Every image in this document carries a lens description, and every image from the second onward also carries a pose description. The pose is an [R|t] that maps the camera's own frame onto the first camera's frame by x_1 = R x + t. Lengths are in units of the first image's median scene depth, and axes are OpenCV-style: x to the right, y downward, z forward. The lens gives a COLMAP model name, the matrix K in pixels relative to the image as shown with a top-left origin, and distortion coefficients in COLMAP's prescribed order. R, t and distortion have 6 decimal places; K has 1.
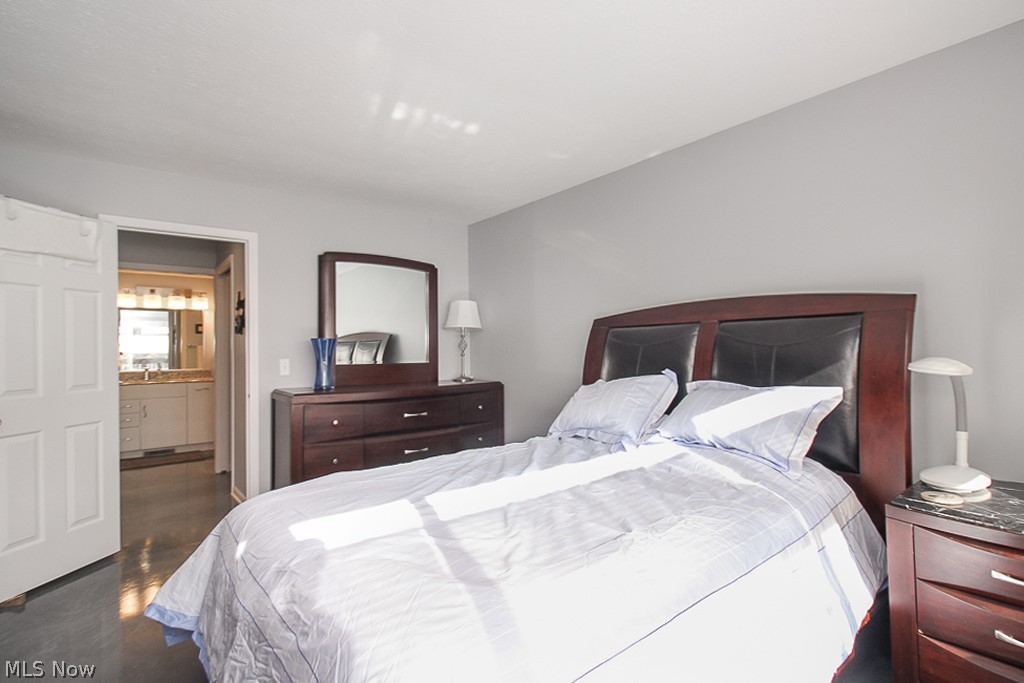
lens RADIAL K [[494.7, 0, 511.8], [0, 494.7, 341.1], [0, 0, 1]] dist [0.006592, -0.005535]
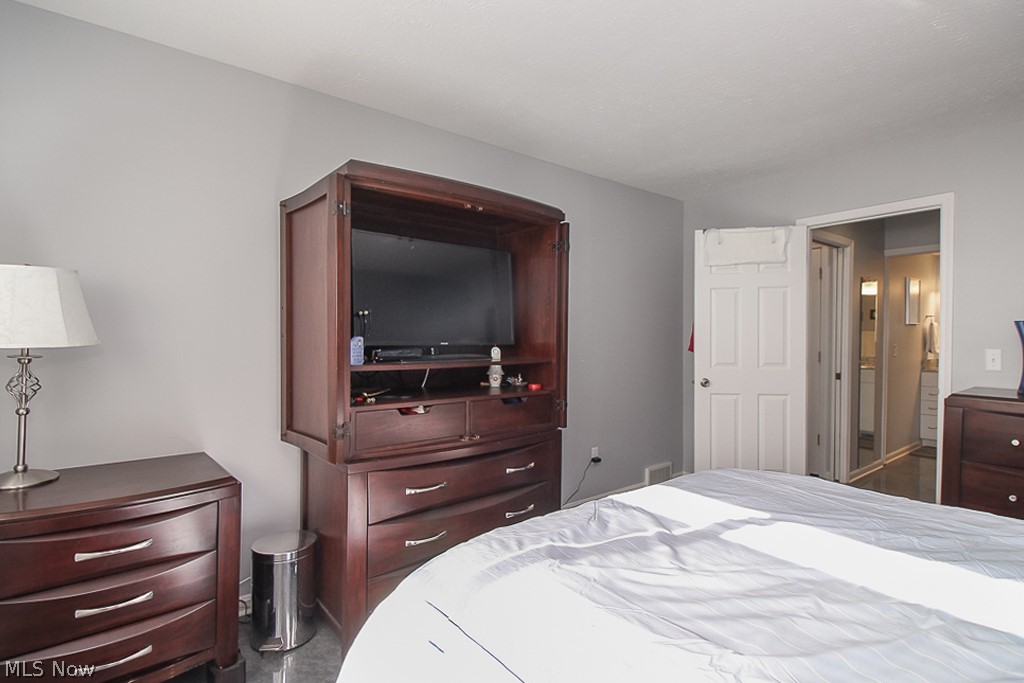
lens RADIAL K [[494.7, 0, 510.5], [0, 494.7, 337.8], [0, 0, 1]] dist [0.006592, -0.005535]
pose [[-0.015572, 0.010974, -0.999819, 0.468710], [0.011169, 0.999879, 0.010801, 0.004240], [0.999816, -0.010998, -0.015693, 0.428879]]
